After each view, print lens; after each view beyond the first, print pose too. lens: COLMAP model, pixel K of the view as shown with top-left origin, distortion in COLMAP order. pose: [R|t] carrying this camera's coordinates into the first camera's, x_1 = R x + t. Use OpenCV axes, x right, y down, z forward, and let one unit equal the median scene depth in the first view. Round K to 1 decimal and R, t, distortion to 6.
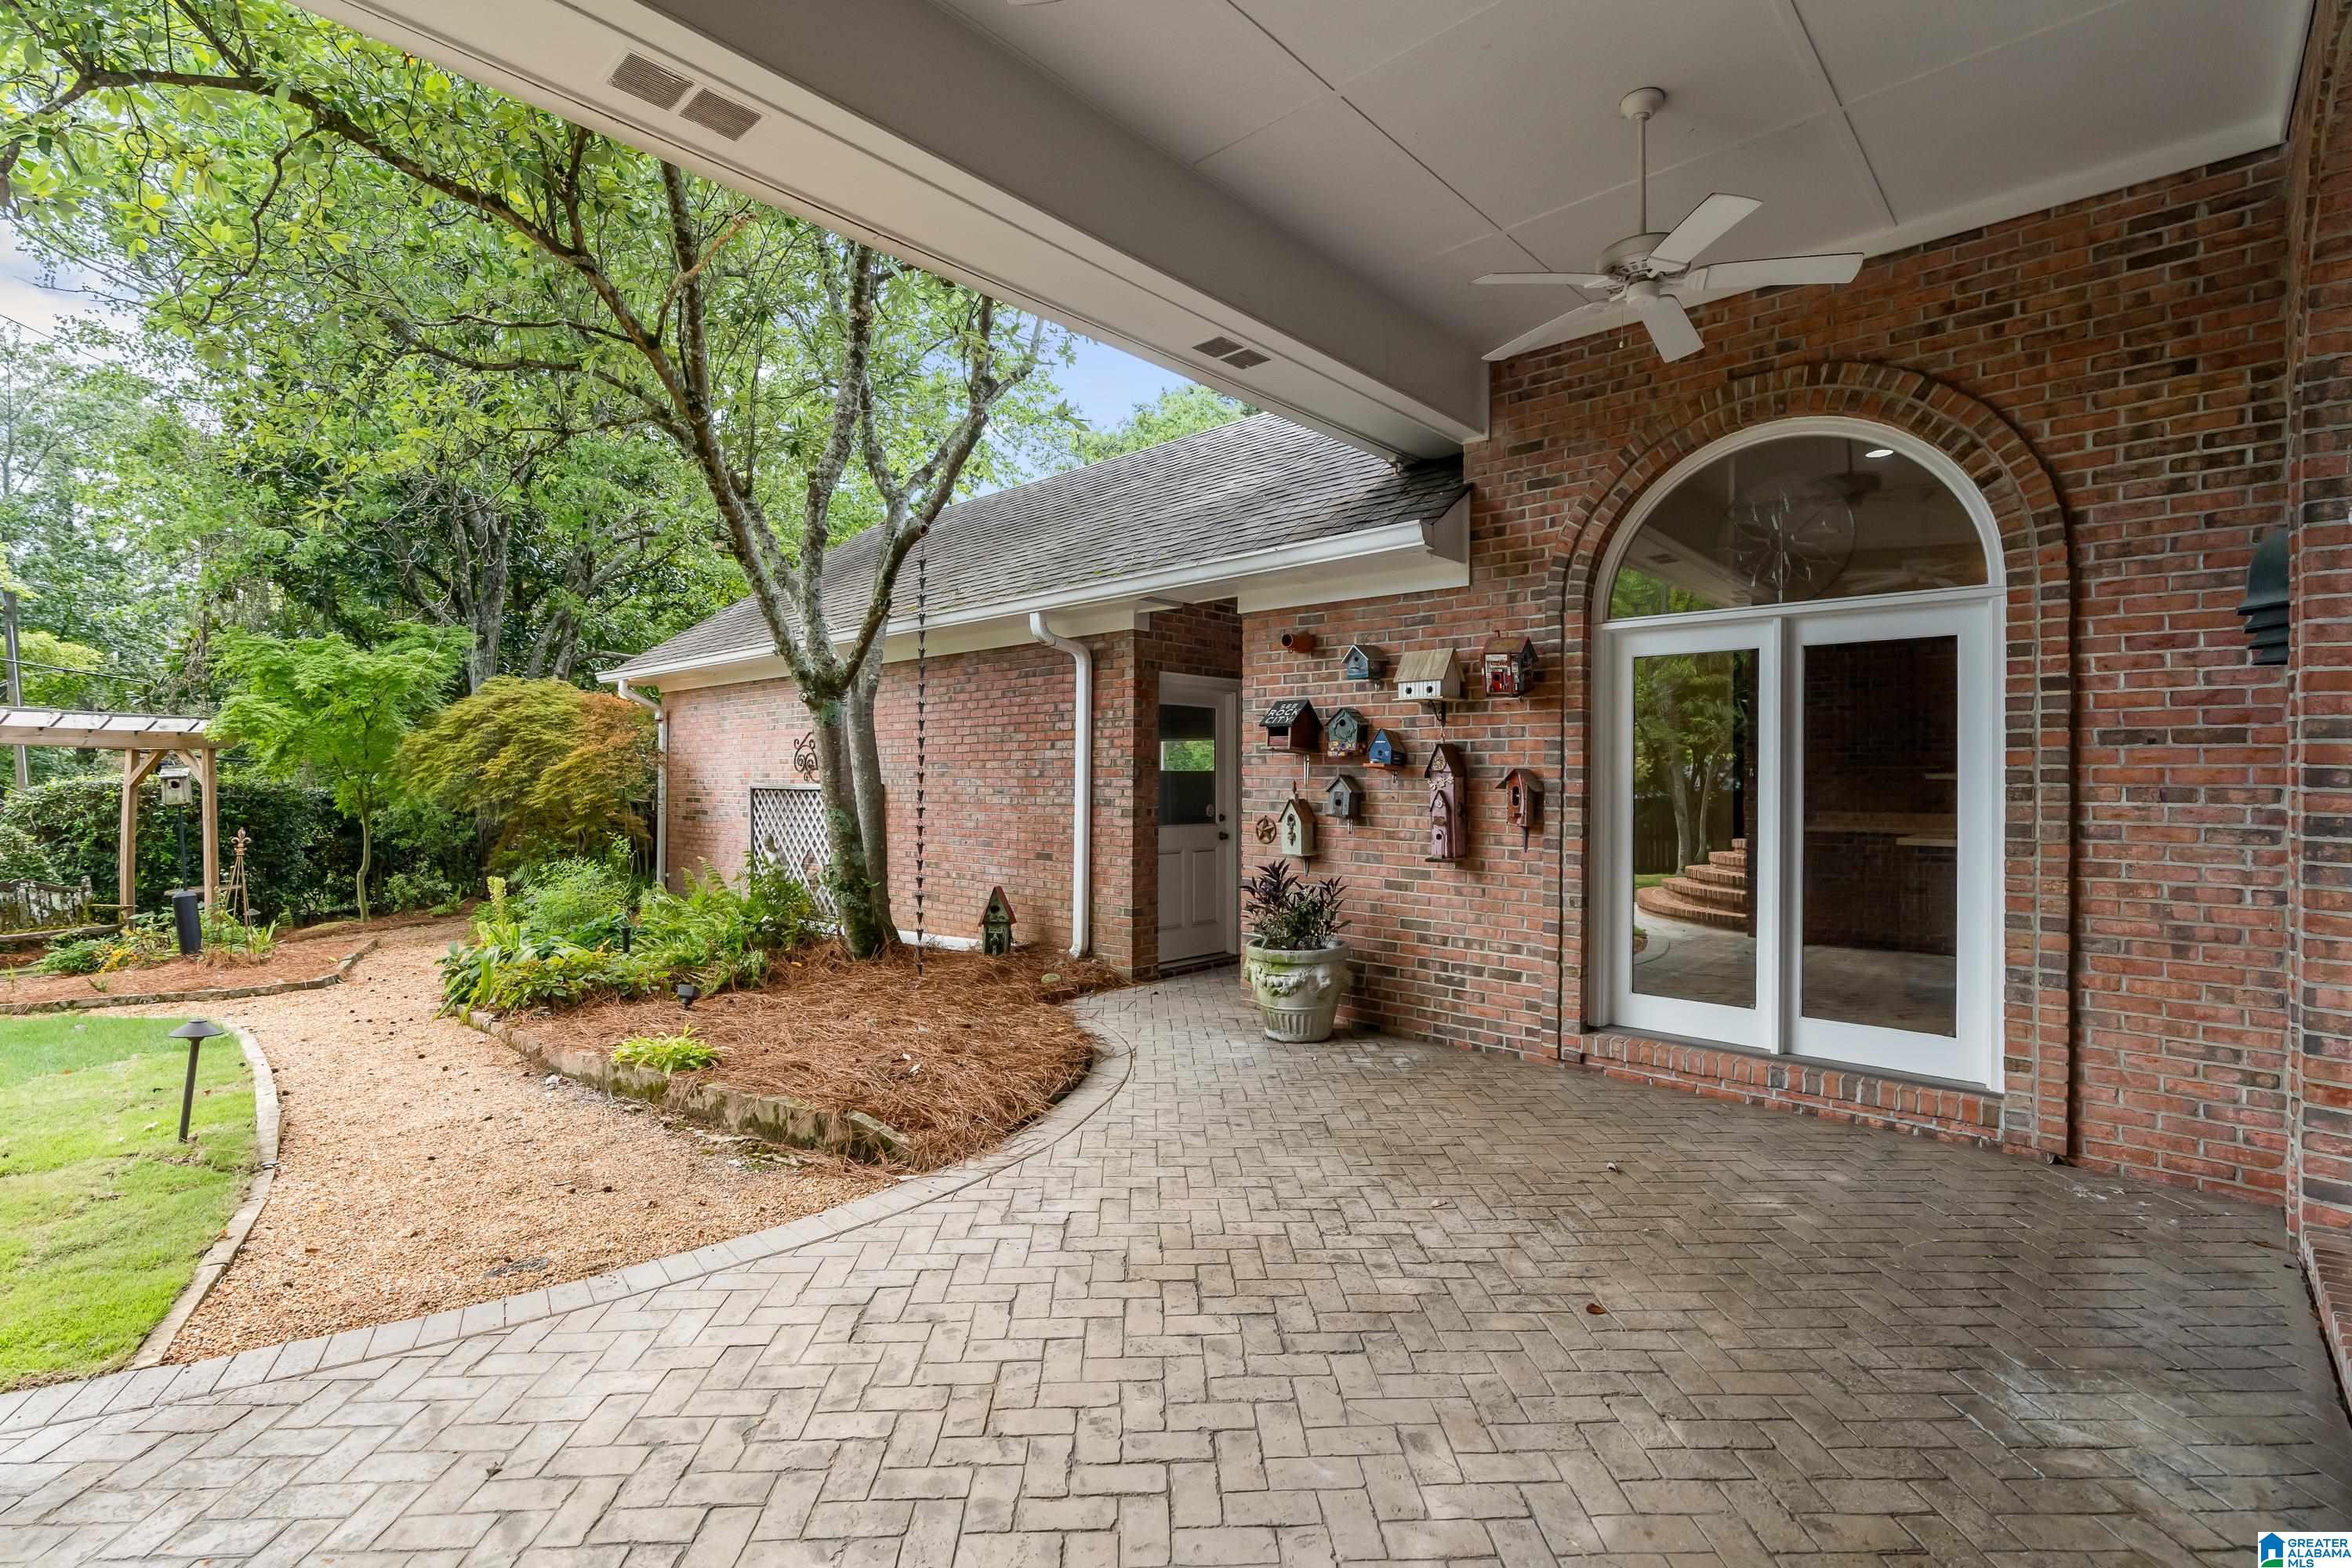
lens RADIAL K [[1073.7, 0, 1177.5], [0, 1073.7, 782.3], [0, 0, 1]] dist [-0.003649, 0.000261]
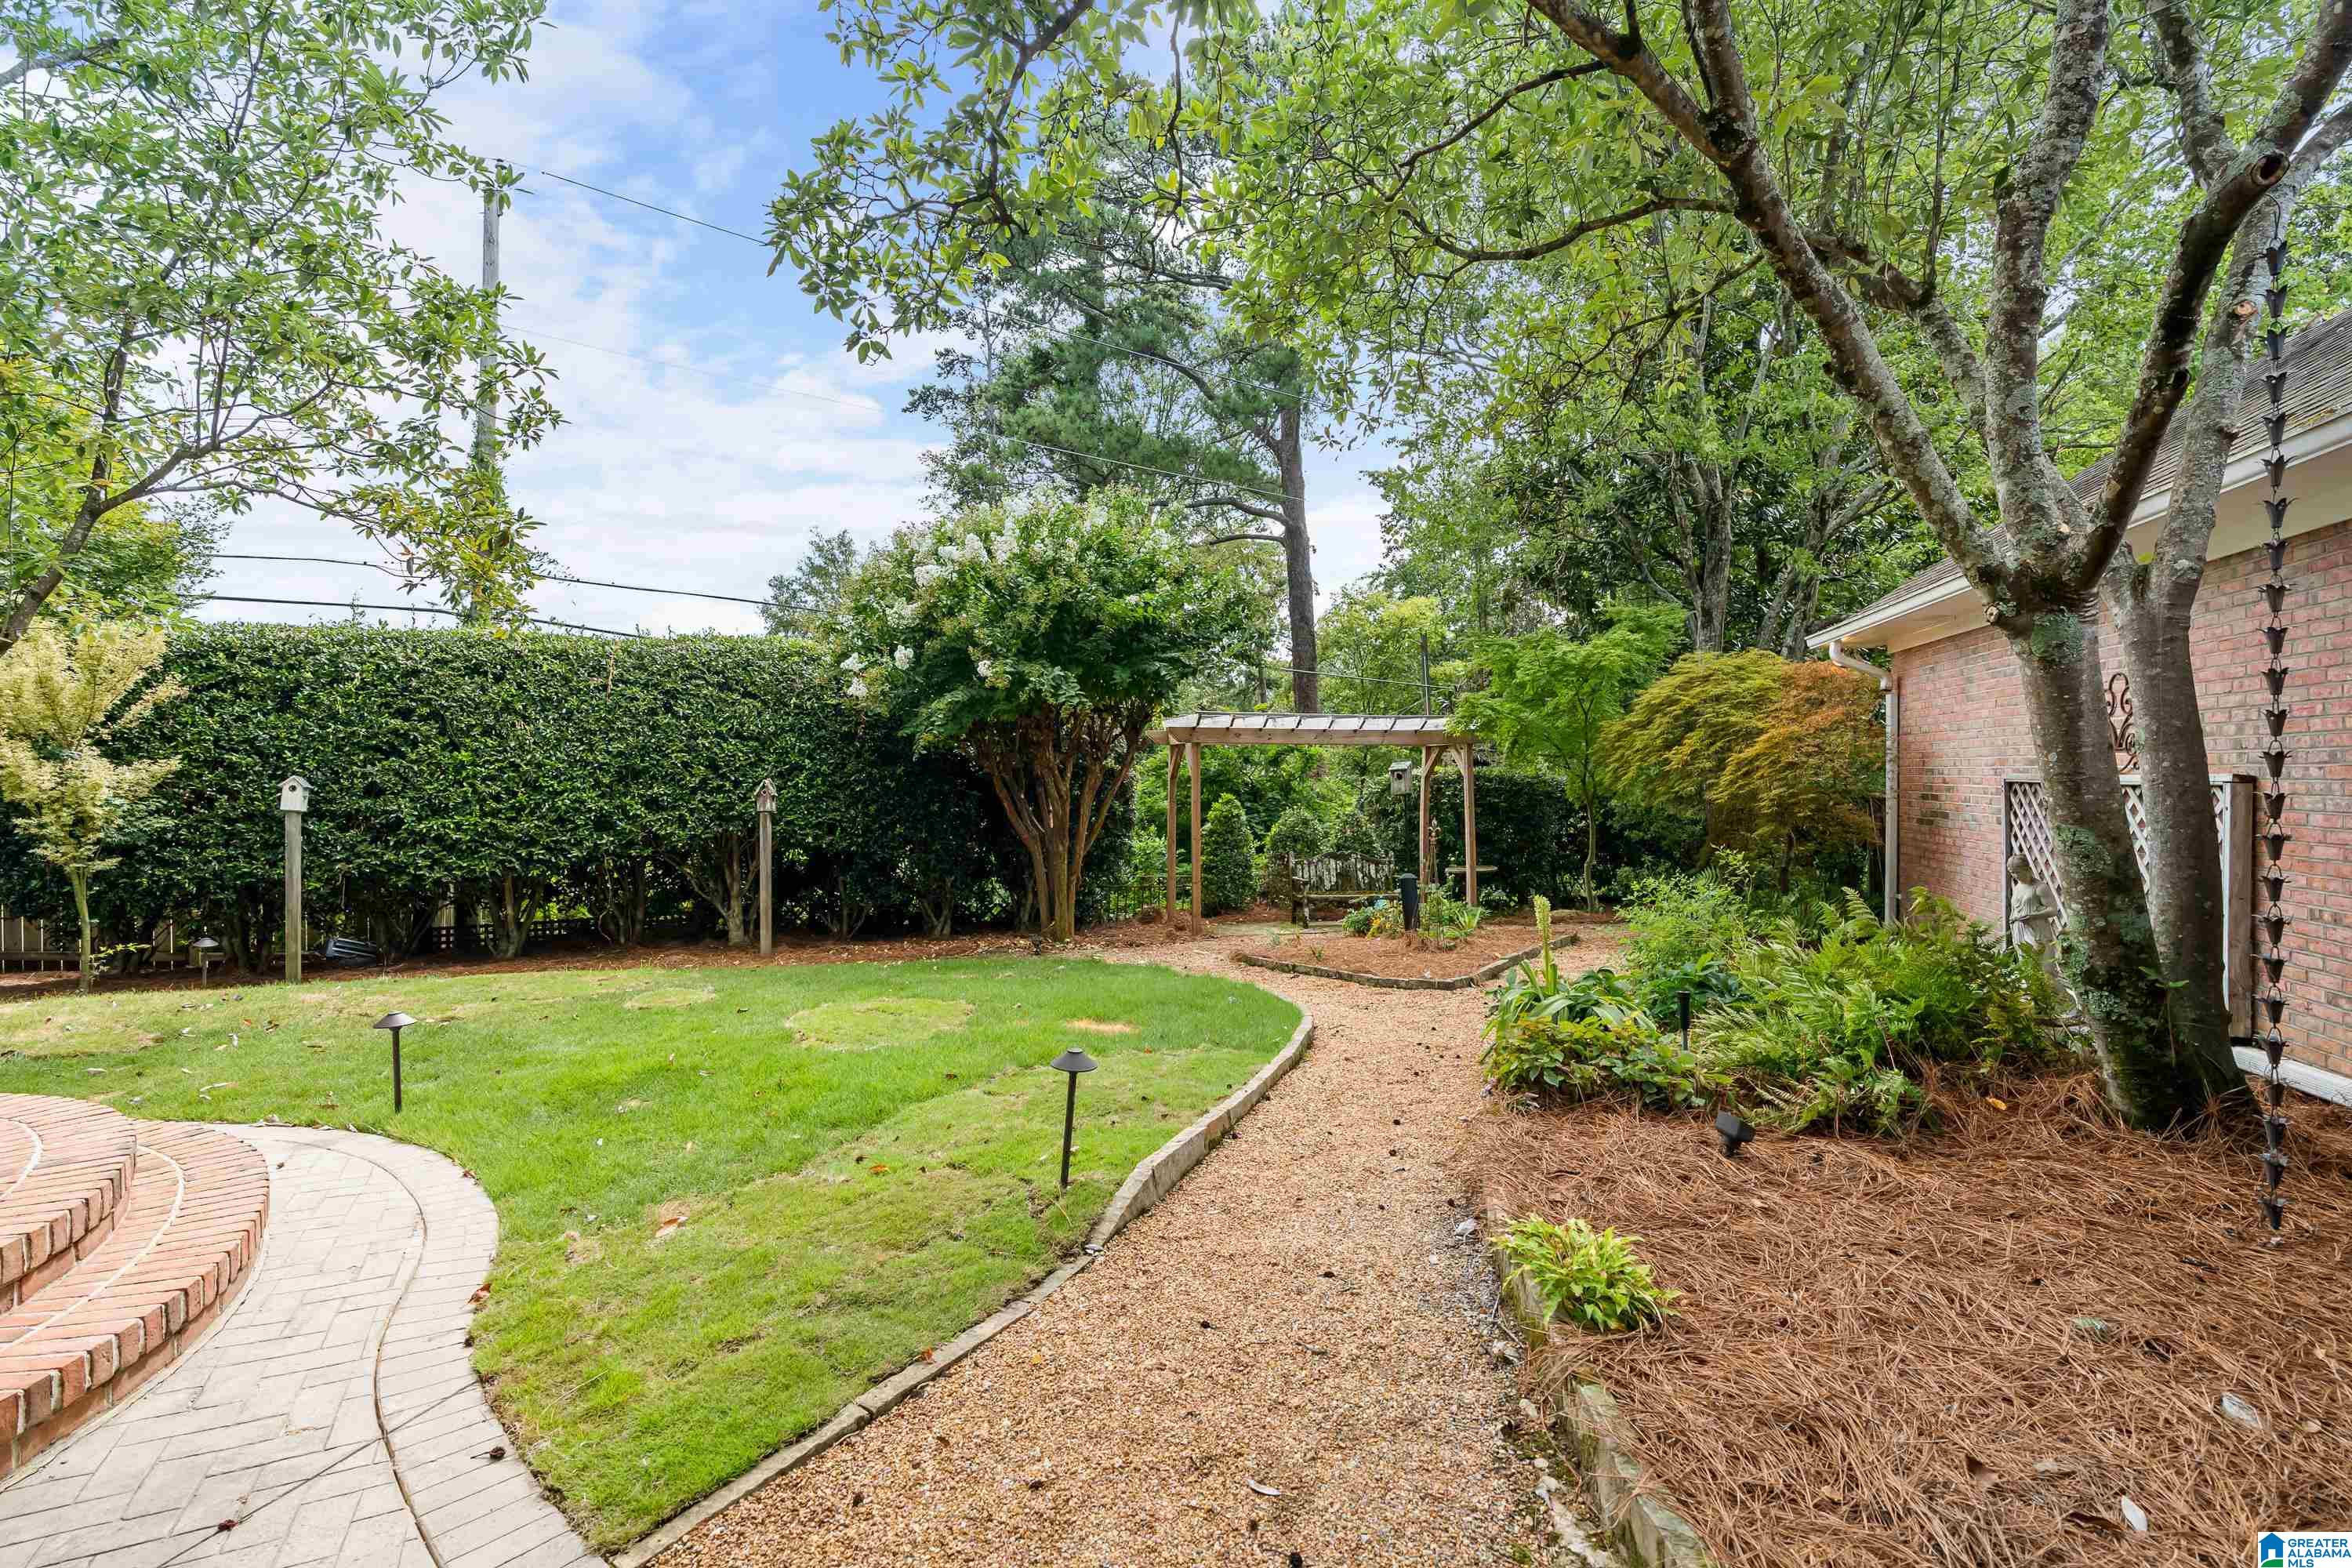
lens RADIAL K [[1073.7, 0, 1179.9], [0, 1073.7, 777.6], [0, 0, 1]] dist [-0.003649, 0.000261]
pose [[0.441989, 0.000702, -0.897020, -0.030887], [0.005118, 0.999981, 0.003305, -0.001607], [0.897006, -0.006052, 0.441977, 0.255280]]
